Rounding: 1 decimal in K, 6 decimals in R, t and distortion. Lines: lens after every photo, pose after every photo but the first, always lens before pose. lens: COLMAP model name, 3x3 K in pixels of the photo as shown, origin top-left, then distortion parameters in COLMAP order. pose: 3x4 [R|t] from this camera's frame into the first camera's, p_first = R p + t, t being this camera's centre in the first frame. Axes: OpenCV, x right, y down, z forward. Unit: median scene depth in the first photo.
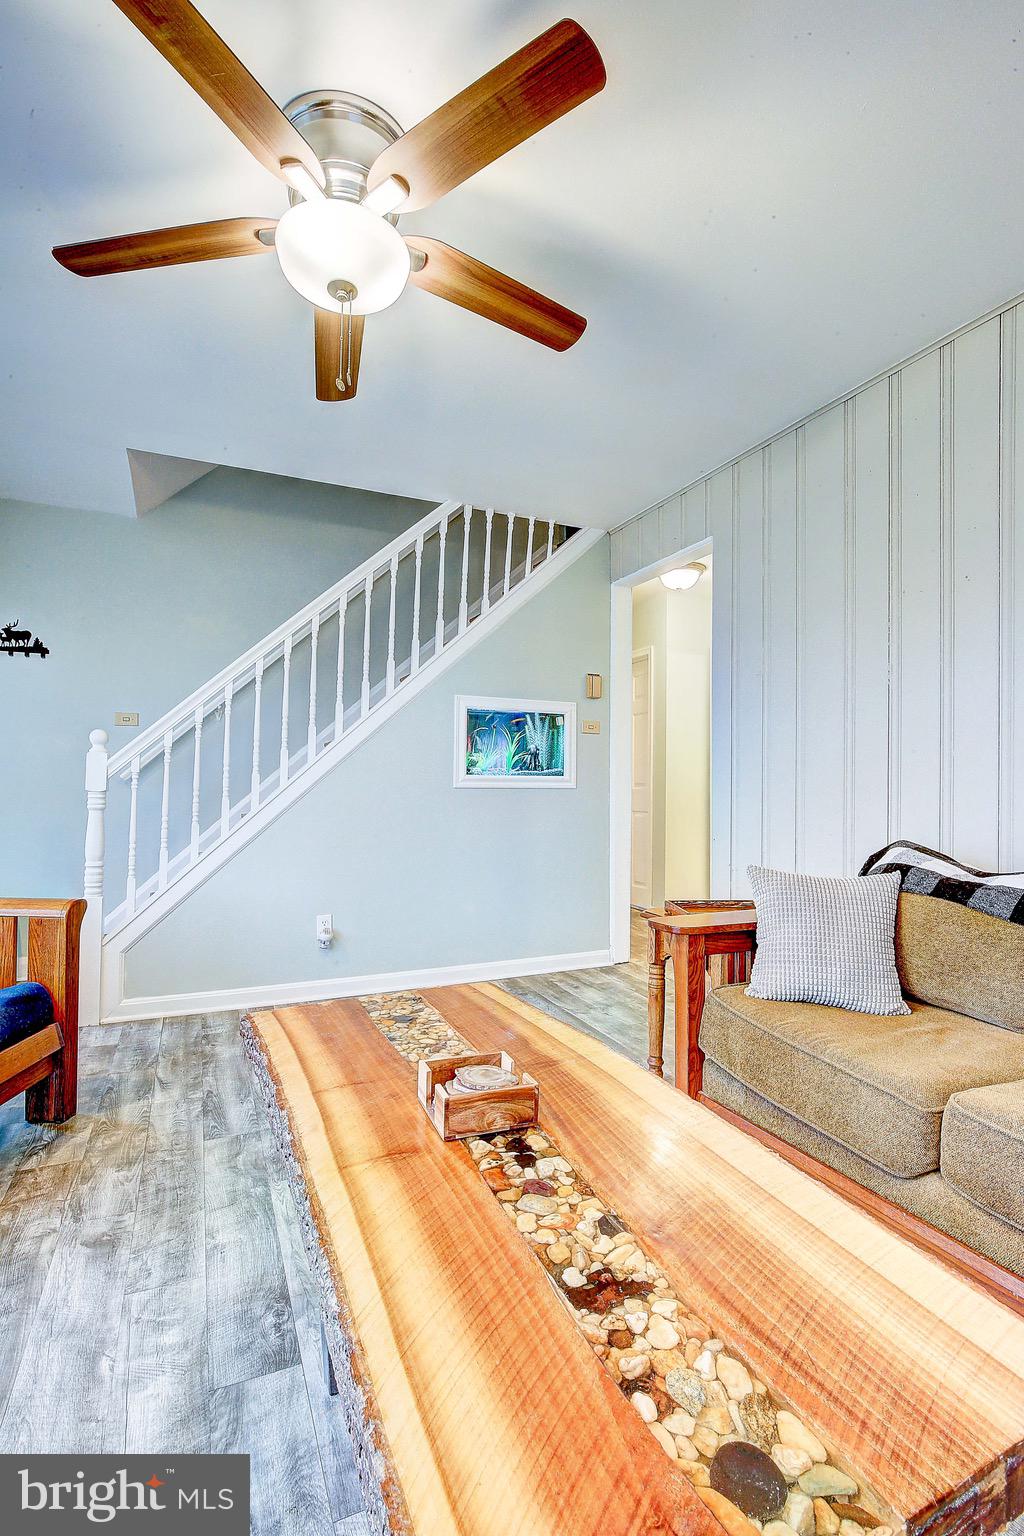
lens RADIAL K [[703.7, 0, 512.3], [0, 703.7, 765.9], [0, 0, 1]] dist [-0.033476, 0.005828]
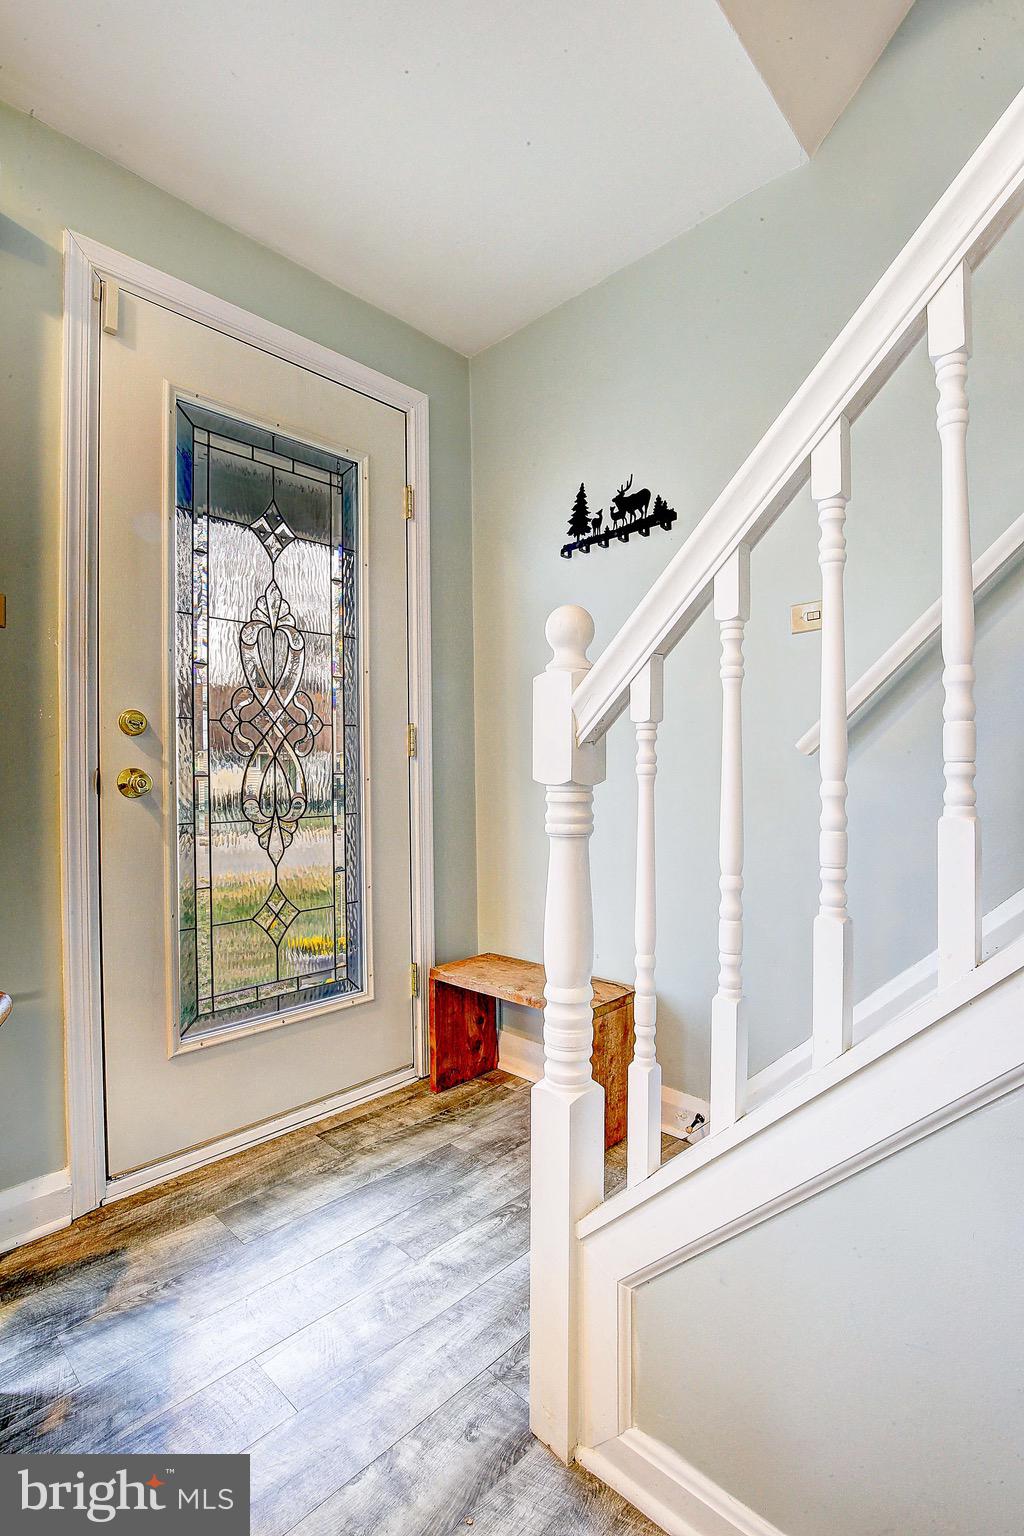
lens RADIAL K [[703.7, 0, 519.9], [0, 703.7, 764.9], [0, 0, 1]] dist [-0.033476, 0.005828]
pose [[0.376453, -0.021431, -0.926188, -0.224720], [0.040468, 0.999159, -0.006671, 0.023101], [0.925551, -0.034970, 0.377004, 0.681834]]
